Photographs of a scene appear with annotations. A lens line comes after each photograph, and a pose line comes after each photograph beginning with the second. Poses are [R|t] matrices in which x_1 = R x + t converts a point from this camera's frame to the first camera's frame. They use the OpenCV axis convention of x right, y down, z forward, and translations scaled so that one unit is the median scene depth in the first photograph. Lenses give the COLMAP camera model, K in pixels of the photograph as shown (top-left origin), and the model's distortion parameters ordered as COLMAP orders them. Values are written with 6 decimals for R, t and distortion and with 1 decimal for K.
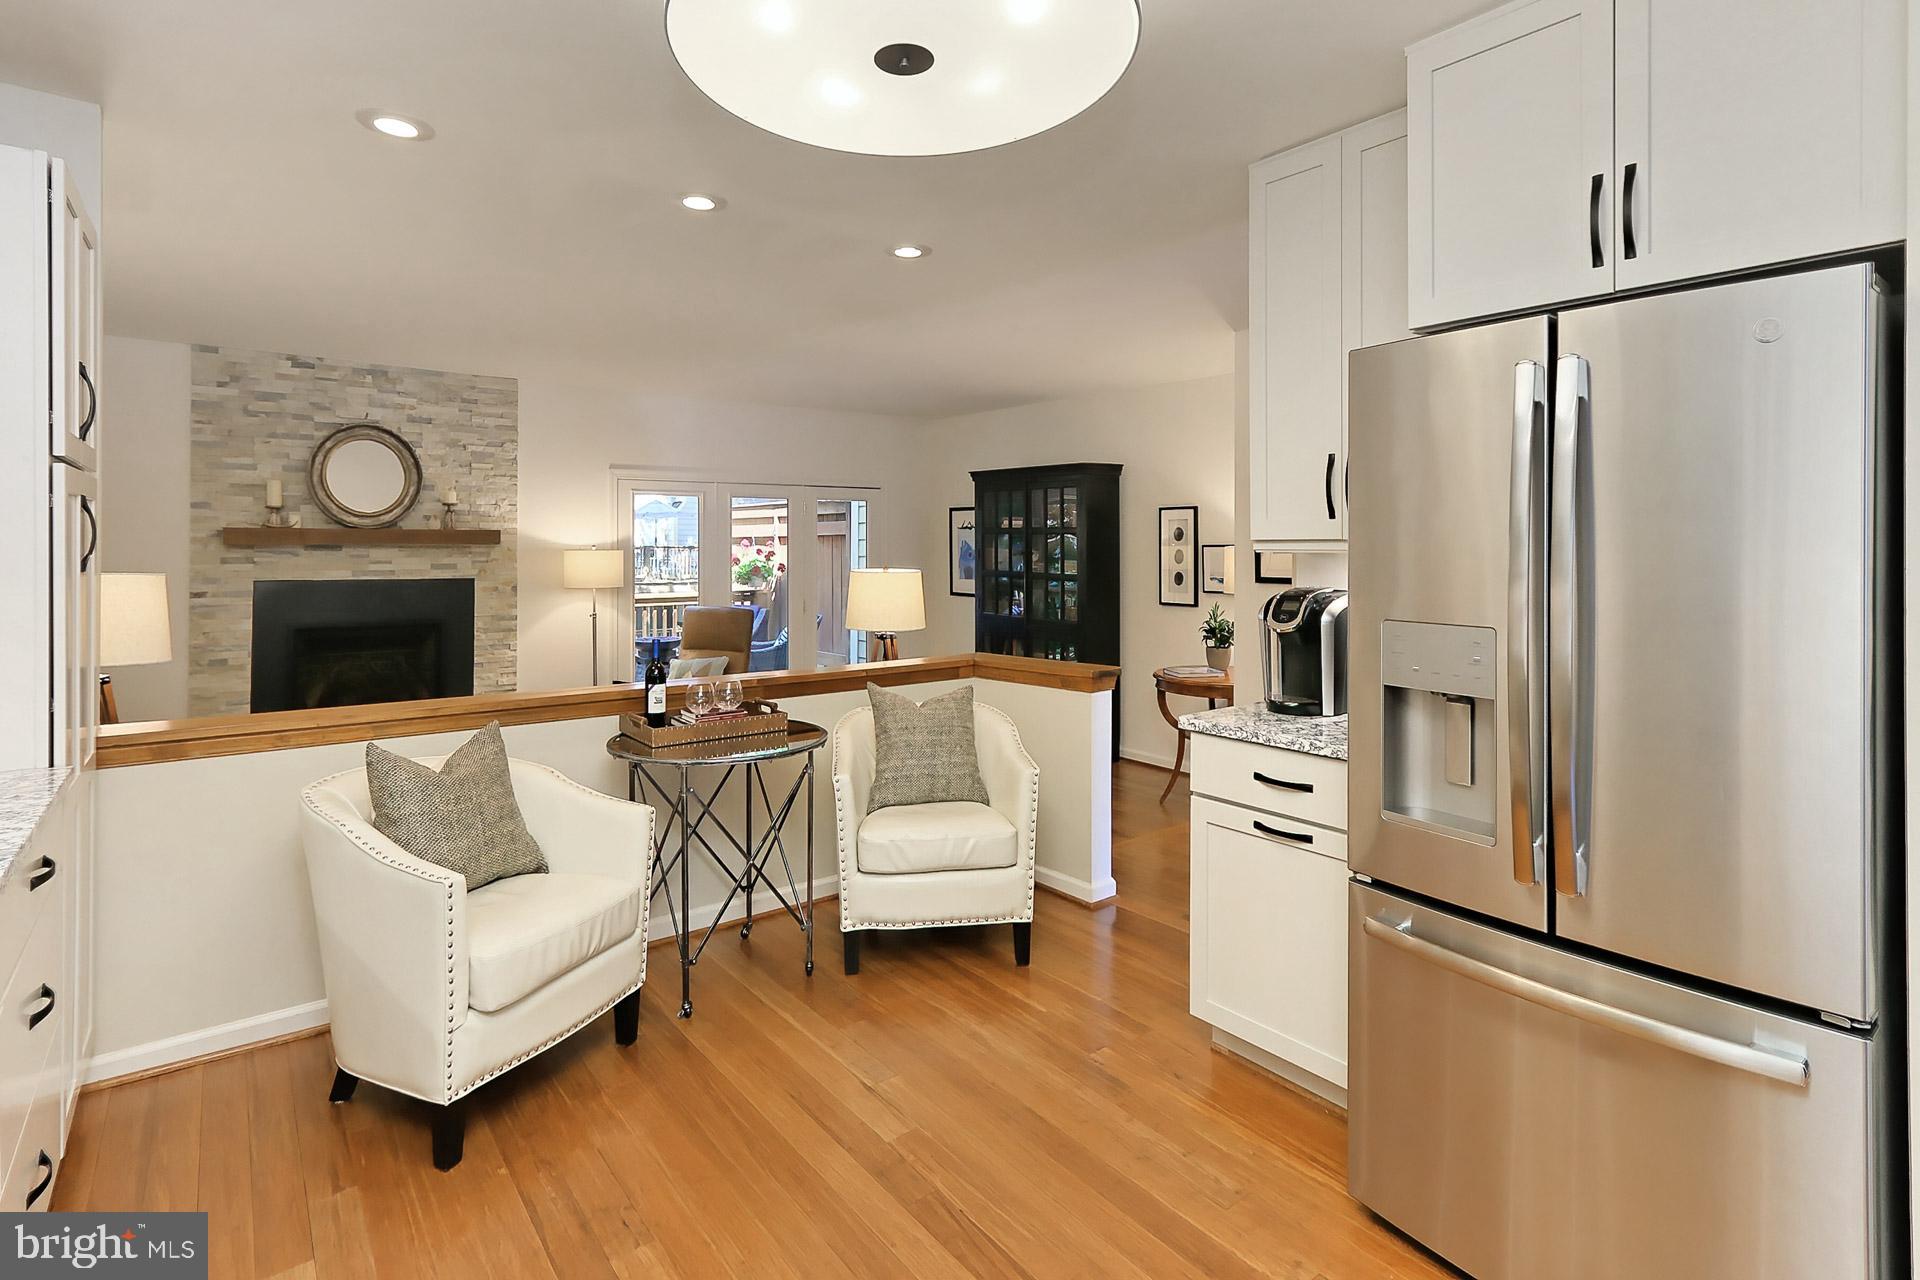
lens RADIAL K [[921.7, 0, 959.8], [0, 921.7, 553.2], [0, 0, 1]] dist [0.011853, 0.000855]
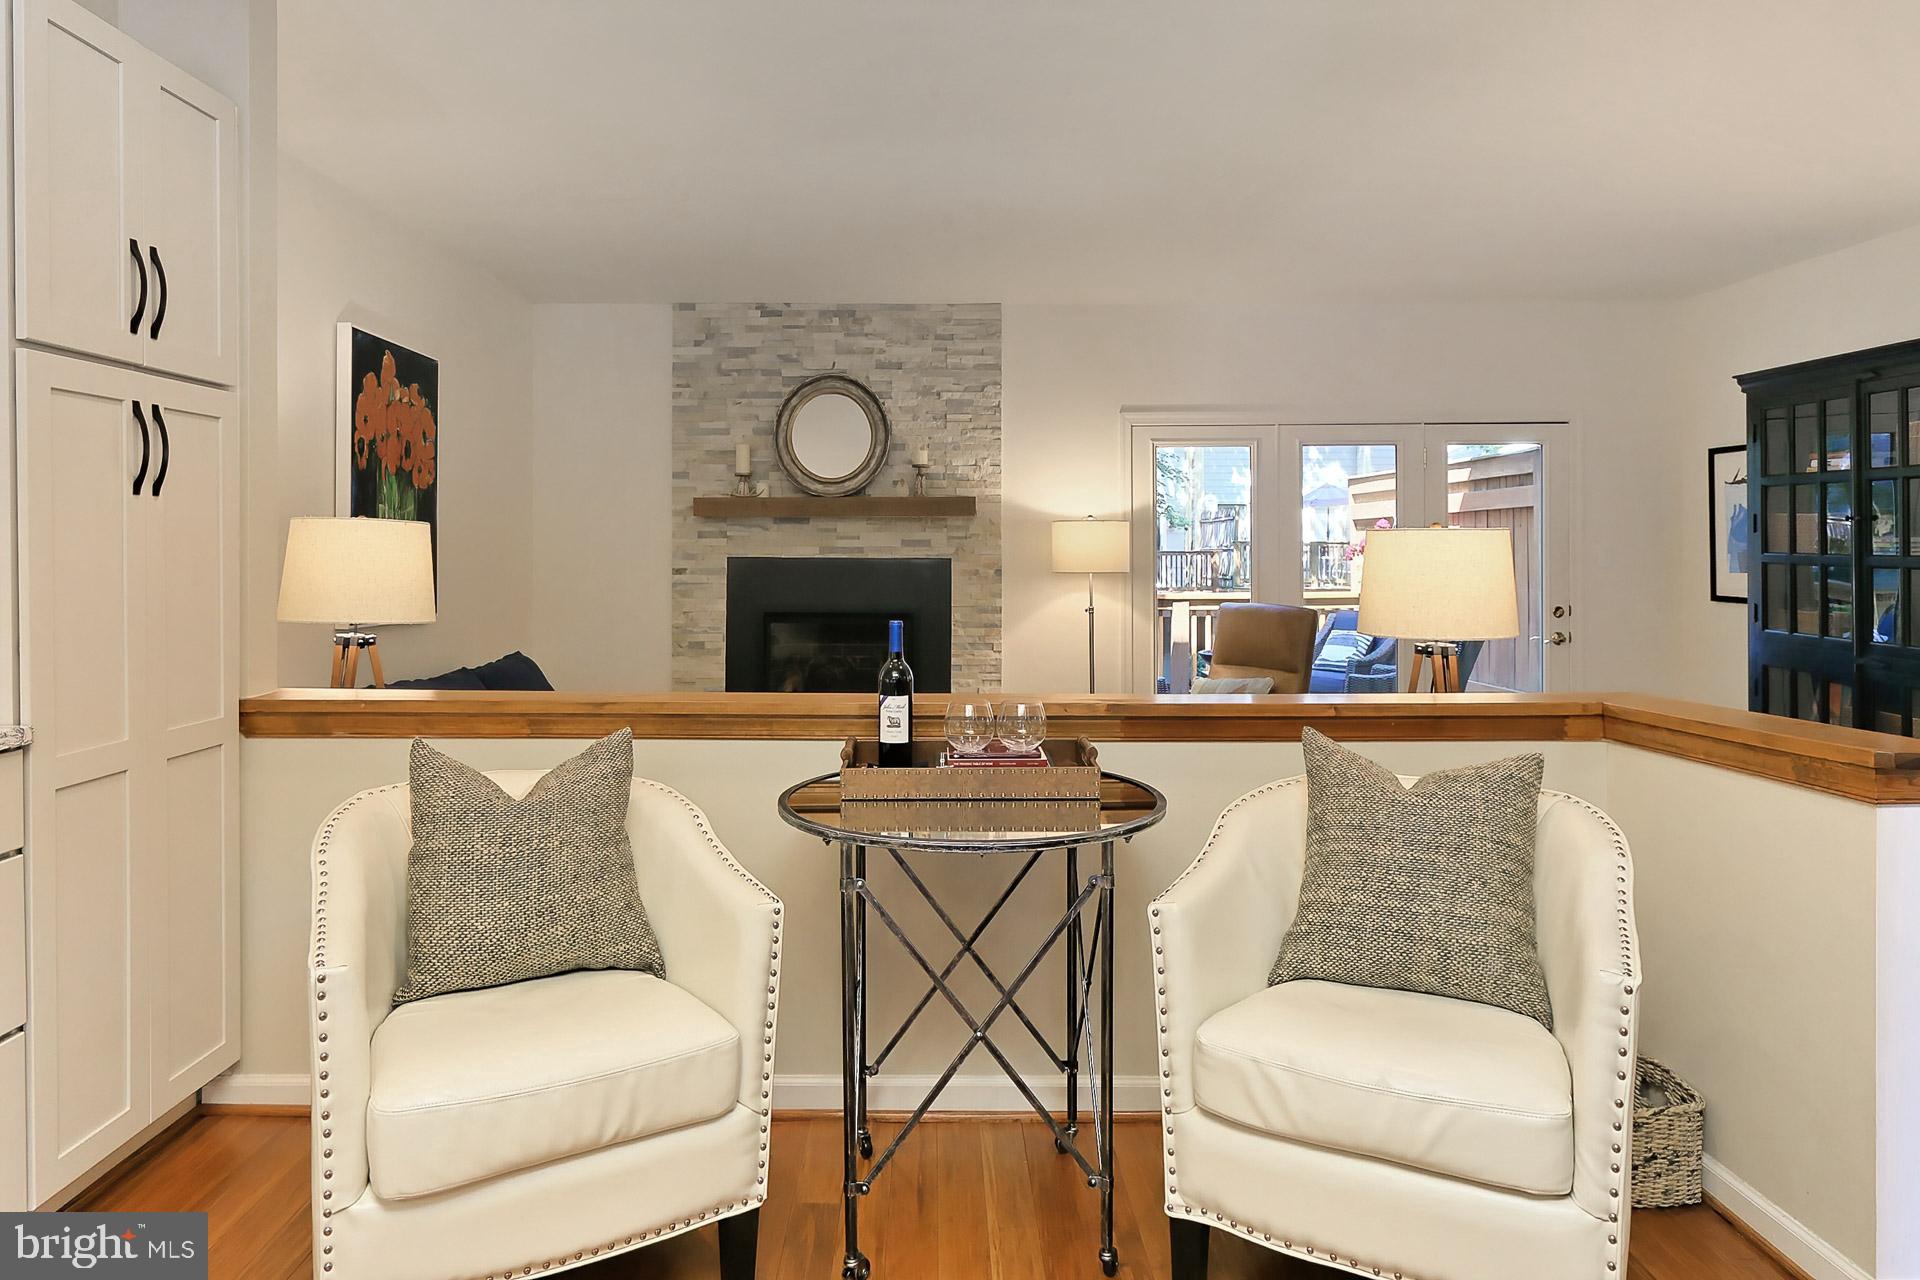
lens RADIAL K [[1135.0, 0, 951.2], [0, 1135.0, 562.6], [0, 0, 1]] dist [-0.008488, 0.001533]
pose [[0.784884, 0.000262, -0.619643, 0.094226], [0.002403, 0.999991, 0.003466, 0.030812], [0.619638, -0.004209, 0.784876, 0.258901]]
